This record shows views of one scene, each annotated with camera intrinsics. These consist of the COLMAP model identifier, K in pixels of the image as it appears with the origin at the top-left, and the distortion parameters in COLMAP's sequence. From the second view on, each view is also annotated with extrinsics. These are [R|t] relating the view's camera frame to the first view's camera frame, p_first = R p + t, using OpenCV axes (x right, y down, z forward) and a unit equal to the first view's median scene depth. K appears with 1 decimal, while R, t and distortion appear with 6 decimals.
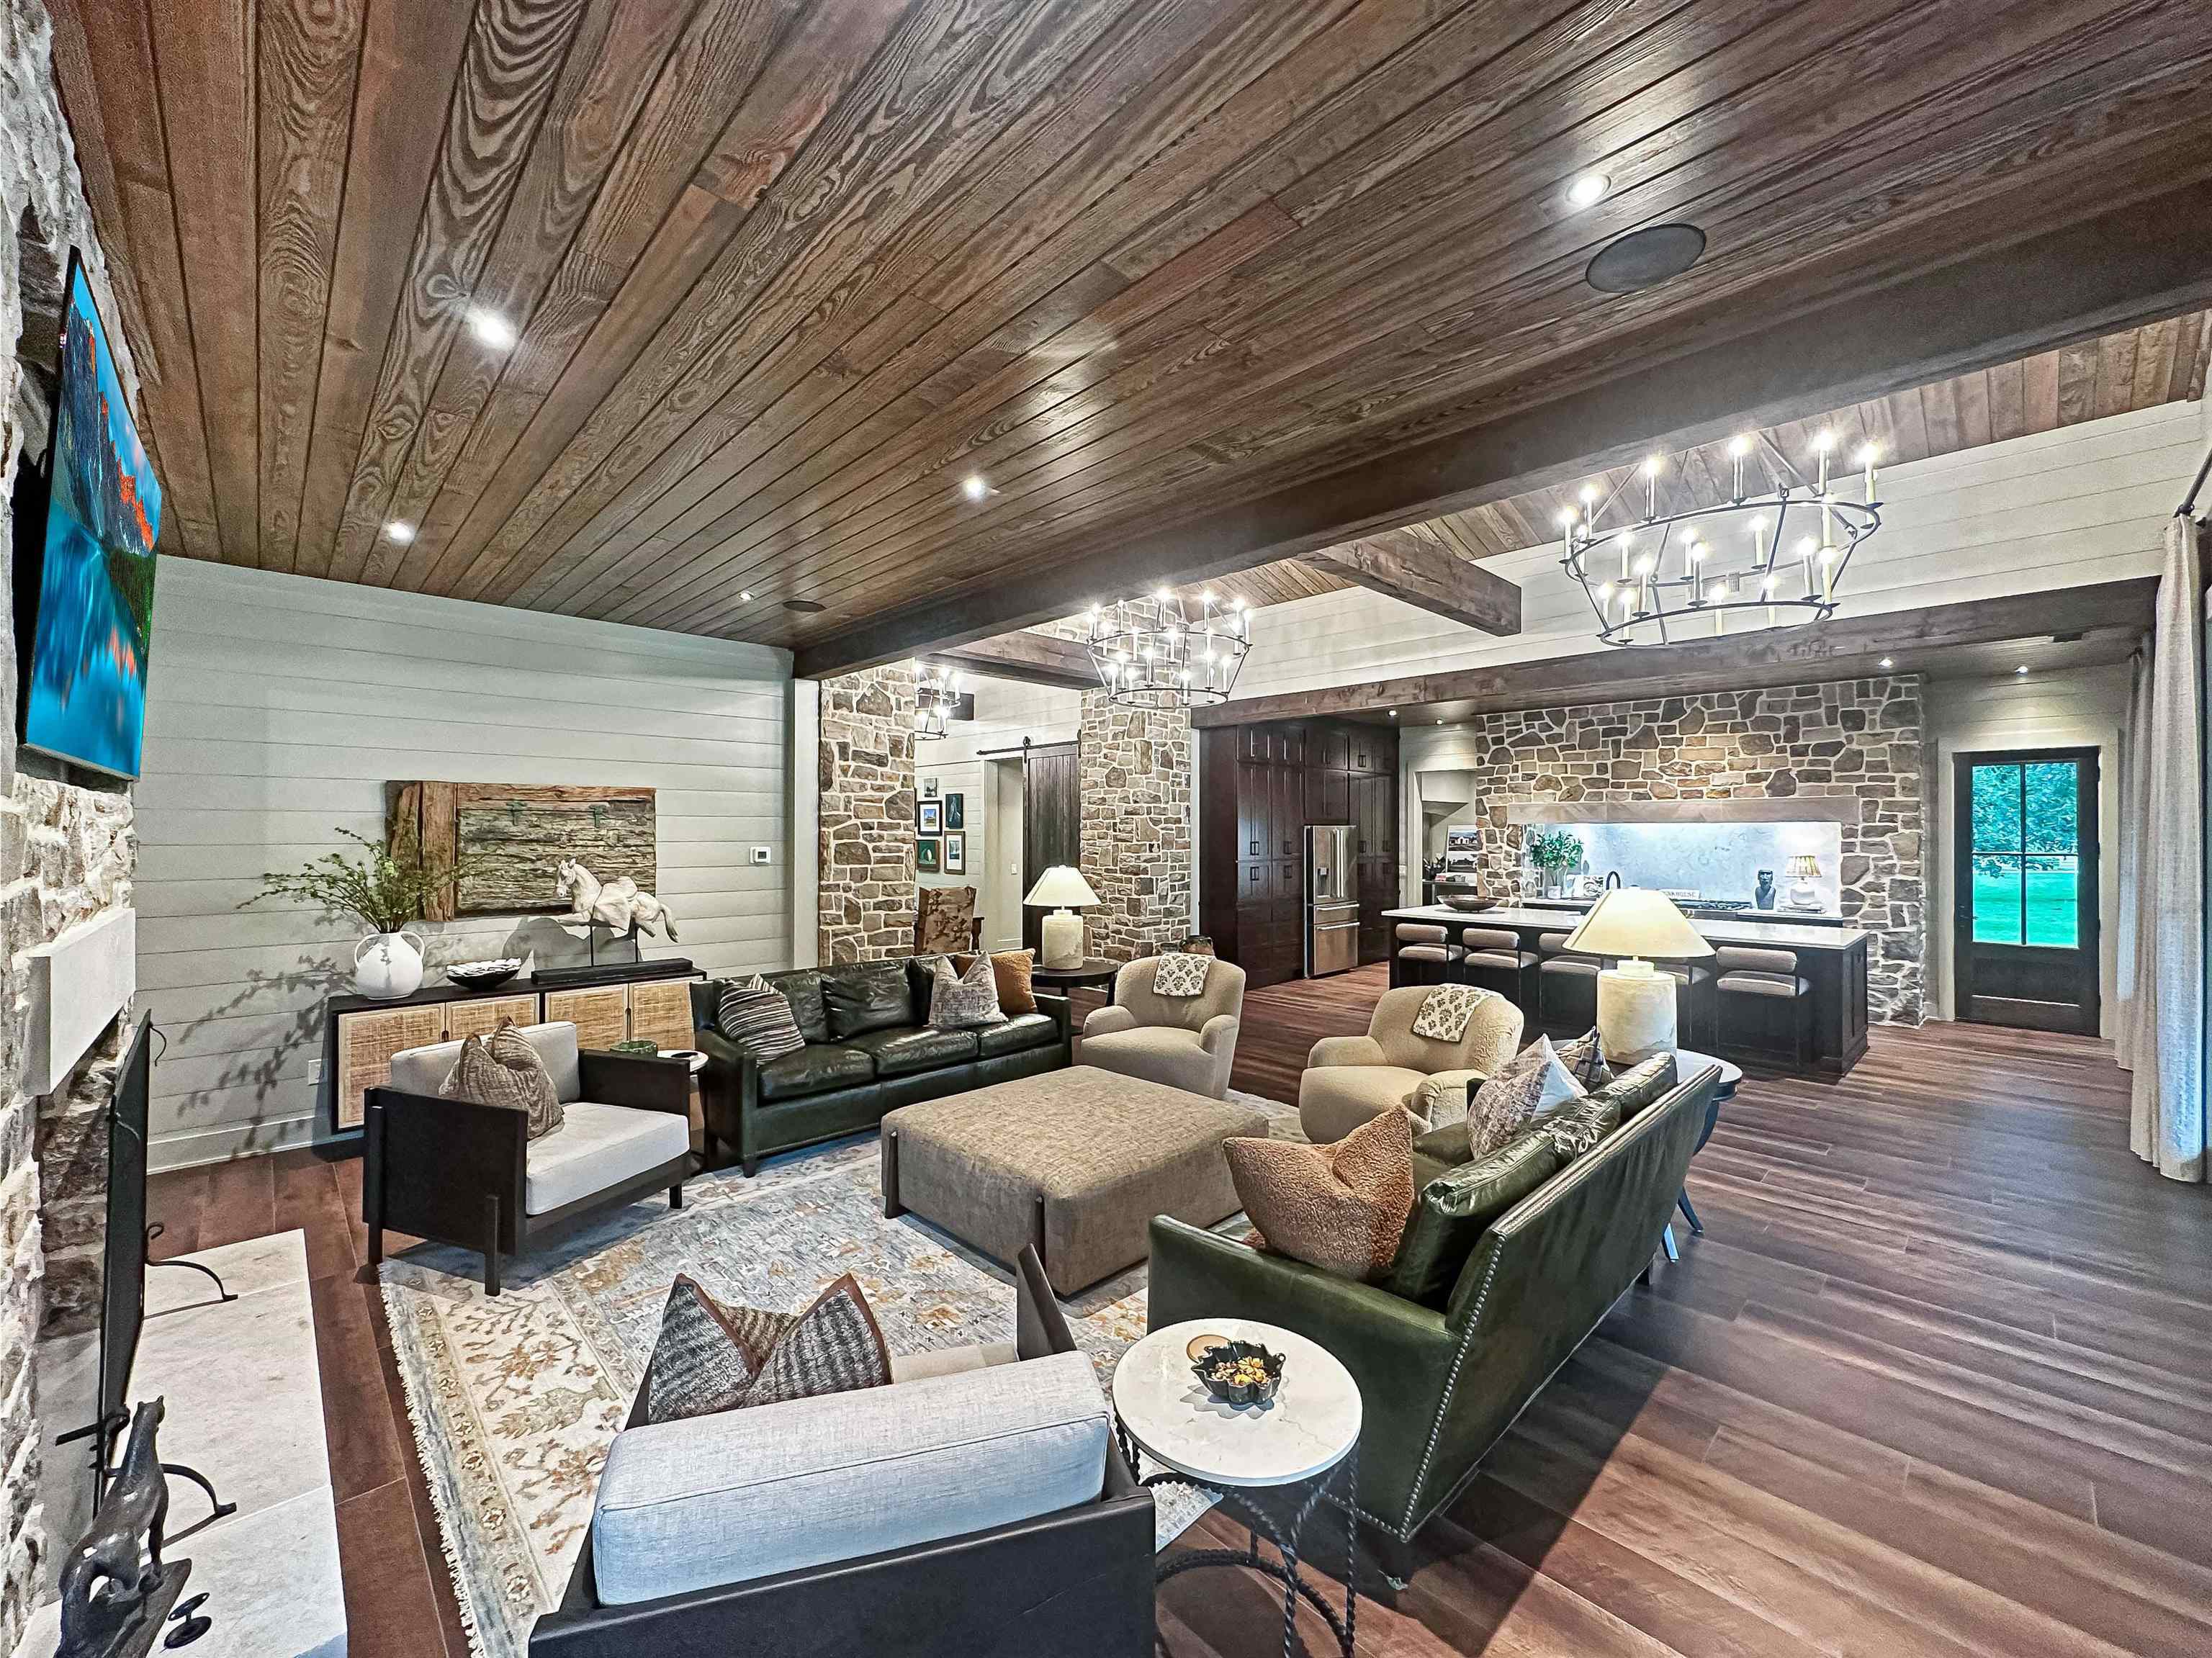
lens RADIAL K [[895.1, 0, 1111.5], [0, 895.1, 832.2], [0, 0, 1]] dist [-0.002290, 0.000984]
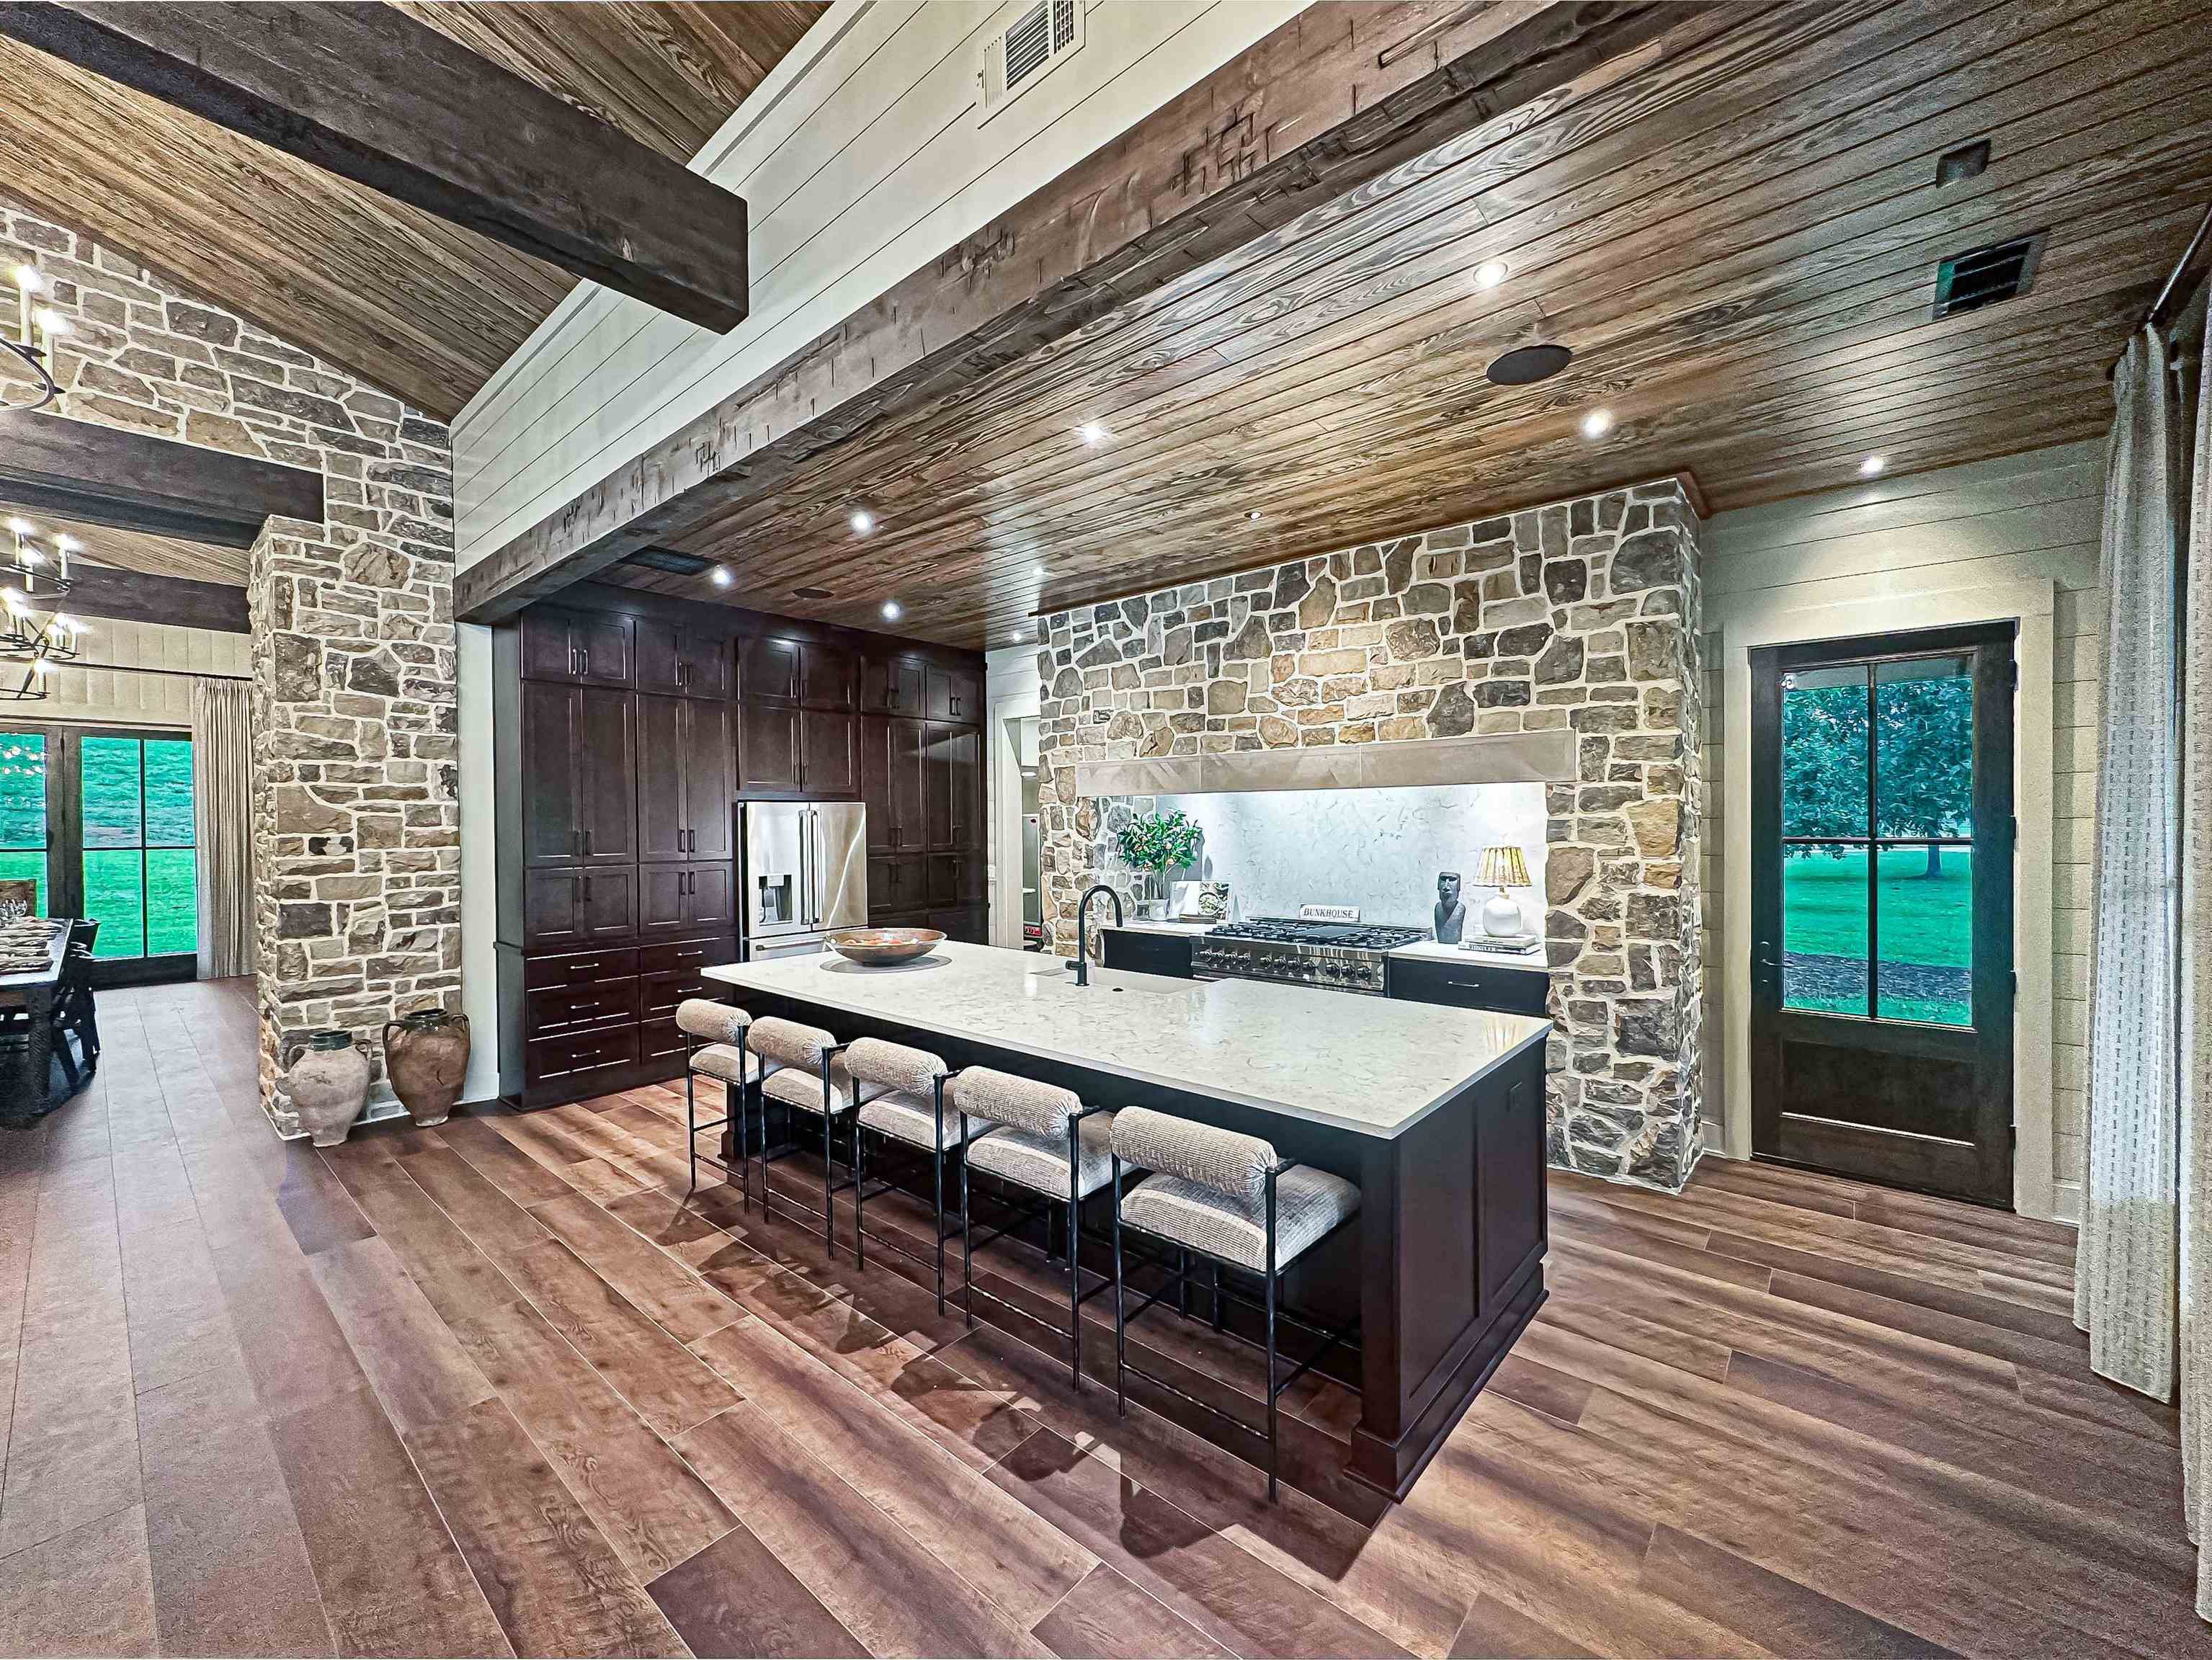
lens RADIAL K [[895.1, 0, 1121.3], [0, 895.1, 830.1], [0, 0, 1]] dist [-0.002290, 0.000984]
pose [[0.995689, -0.010602, 0.092152, 0.458680], [0.009582, 0.999888, 0.011505, 0.007082], [-0.092263, -0.010572, 0.995679, 0.446329]]
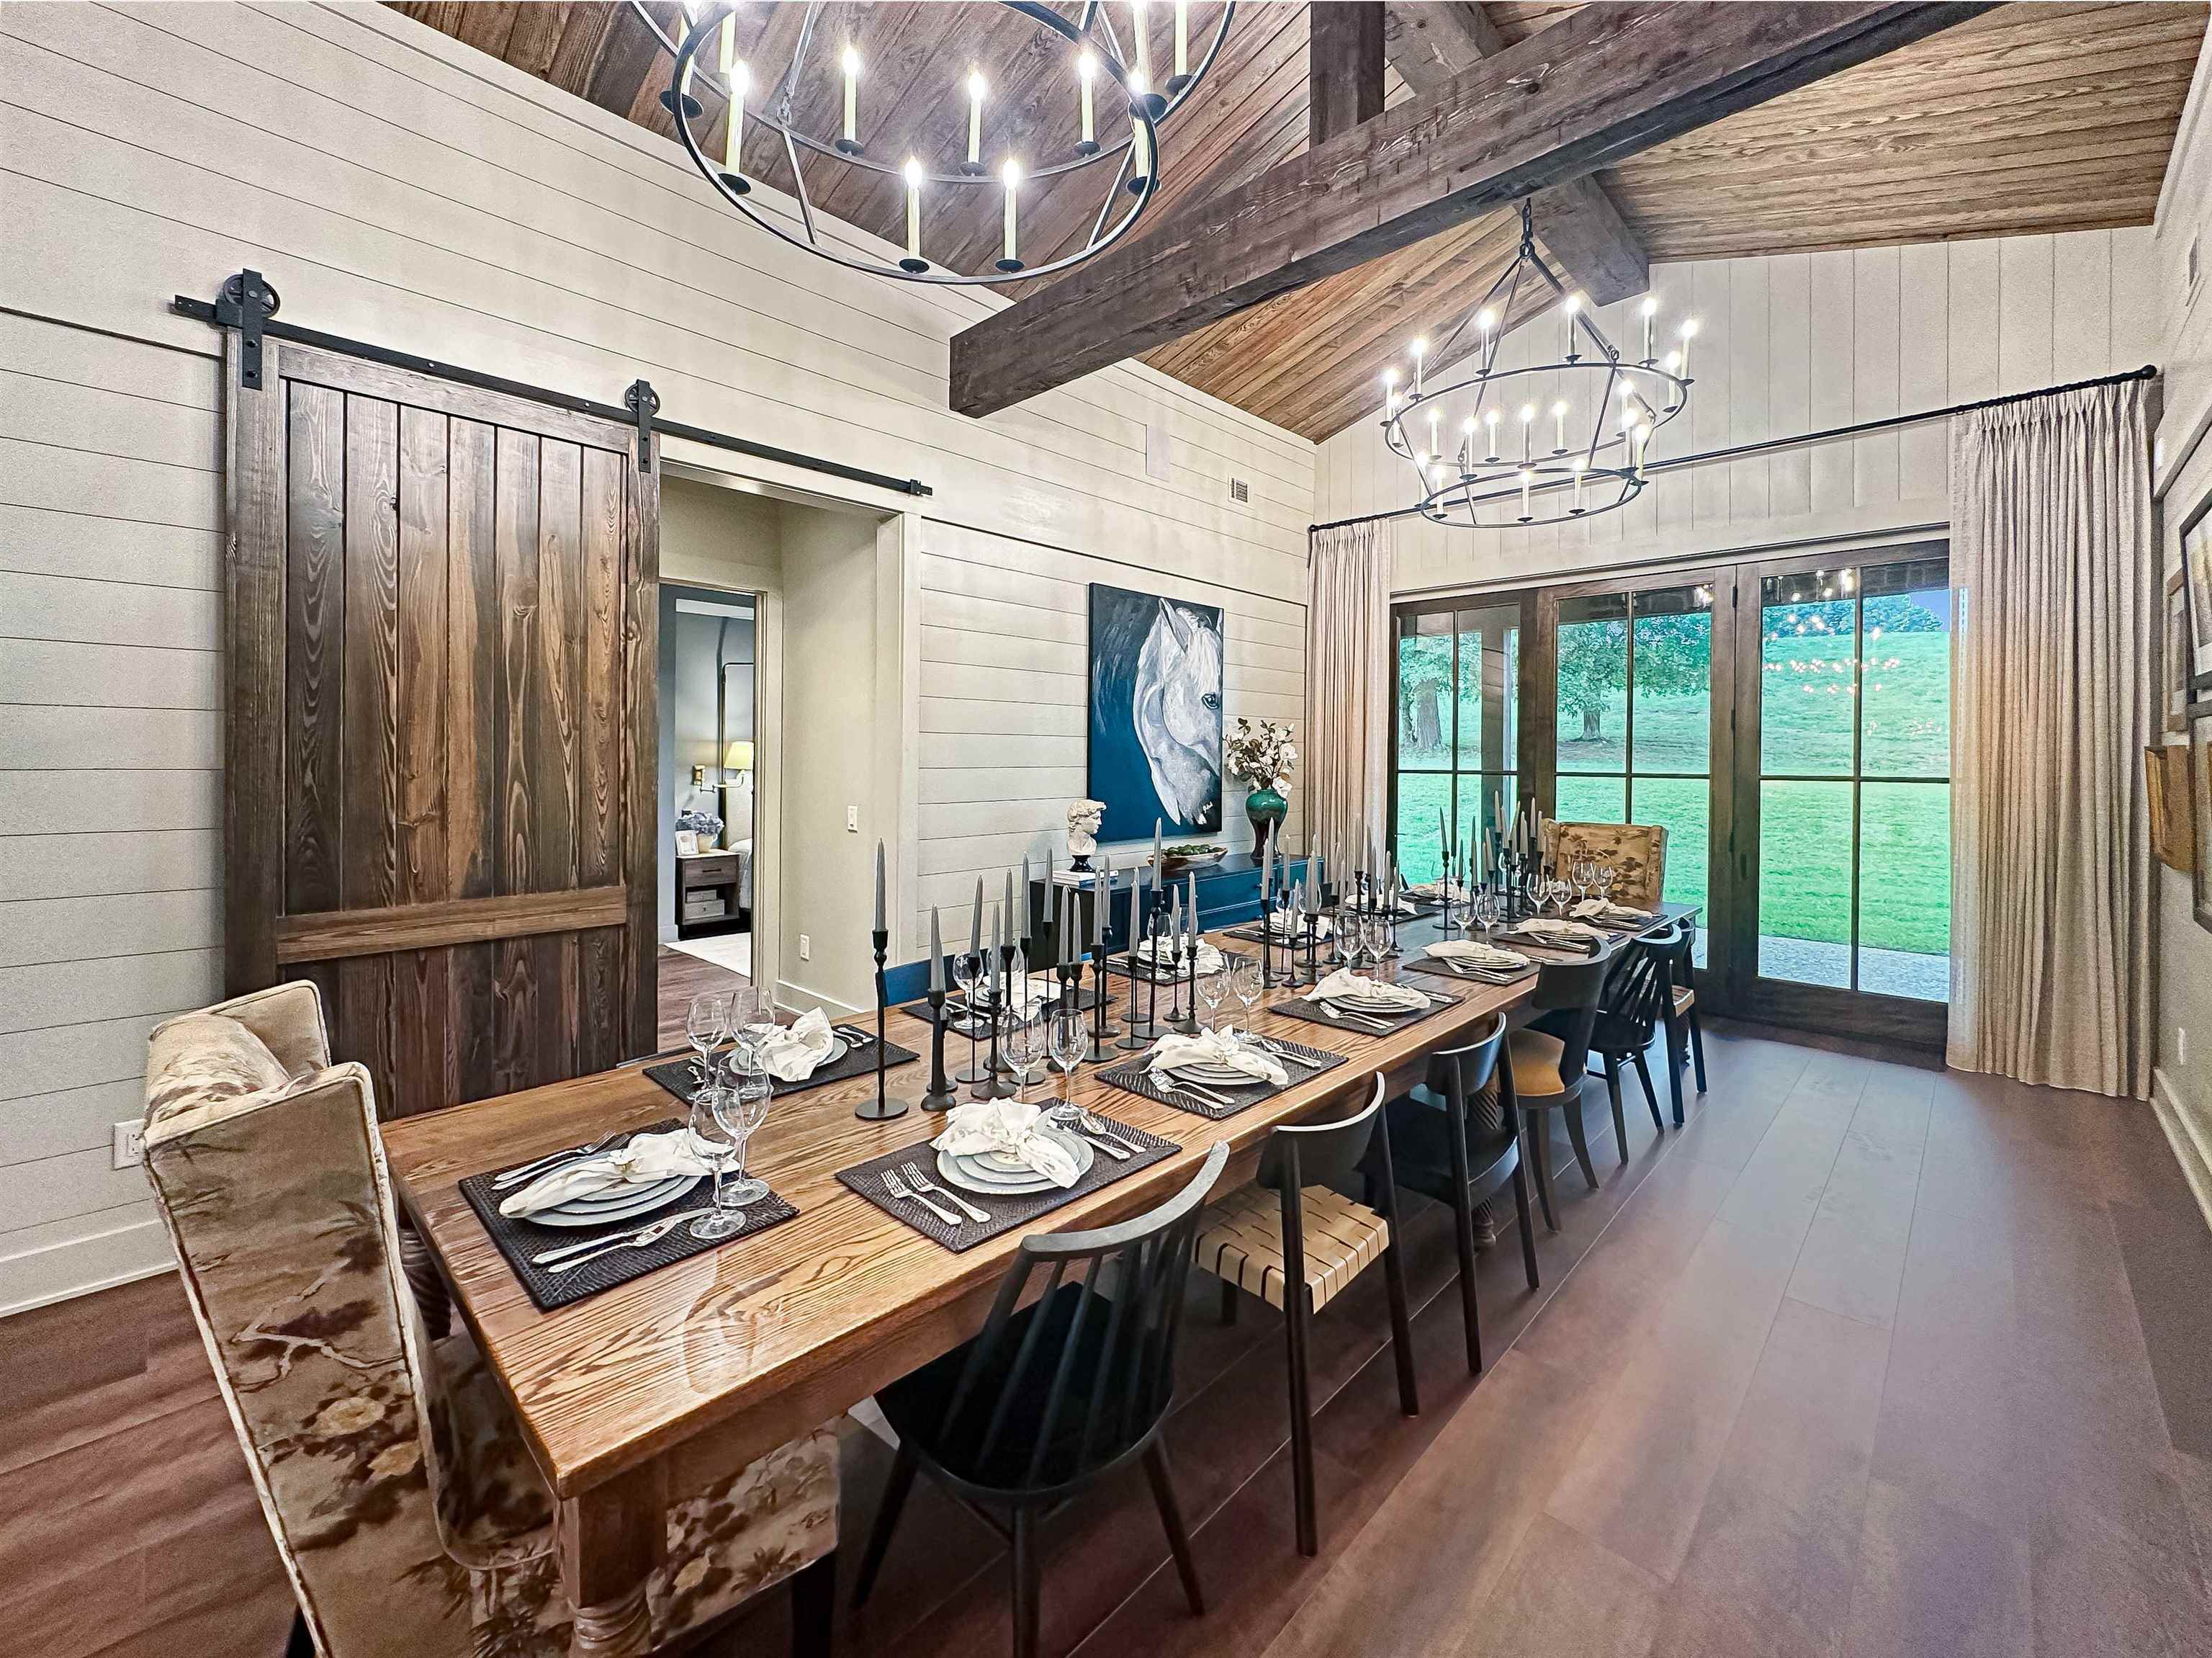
lens RADIAL K [[895.3, 0, 1056.3], [0, 895.3, 760.5], [0, 0, 1]] dist [-0.002290, 0.000984]
pose [[0.018718, 0.005044, -0.999812, -0.034083], [-0.002073, 0.999985, 0.005006, 0.016289], [0.999823, 0.001979, 0.018728, 1.076288]]
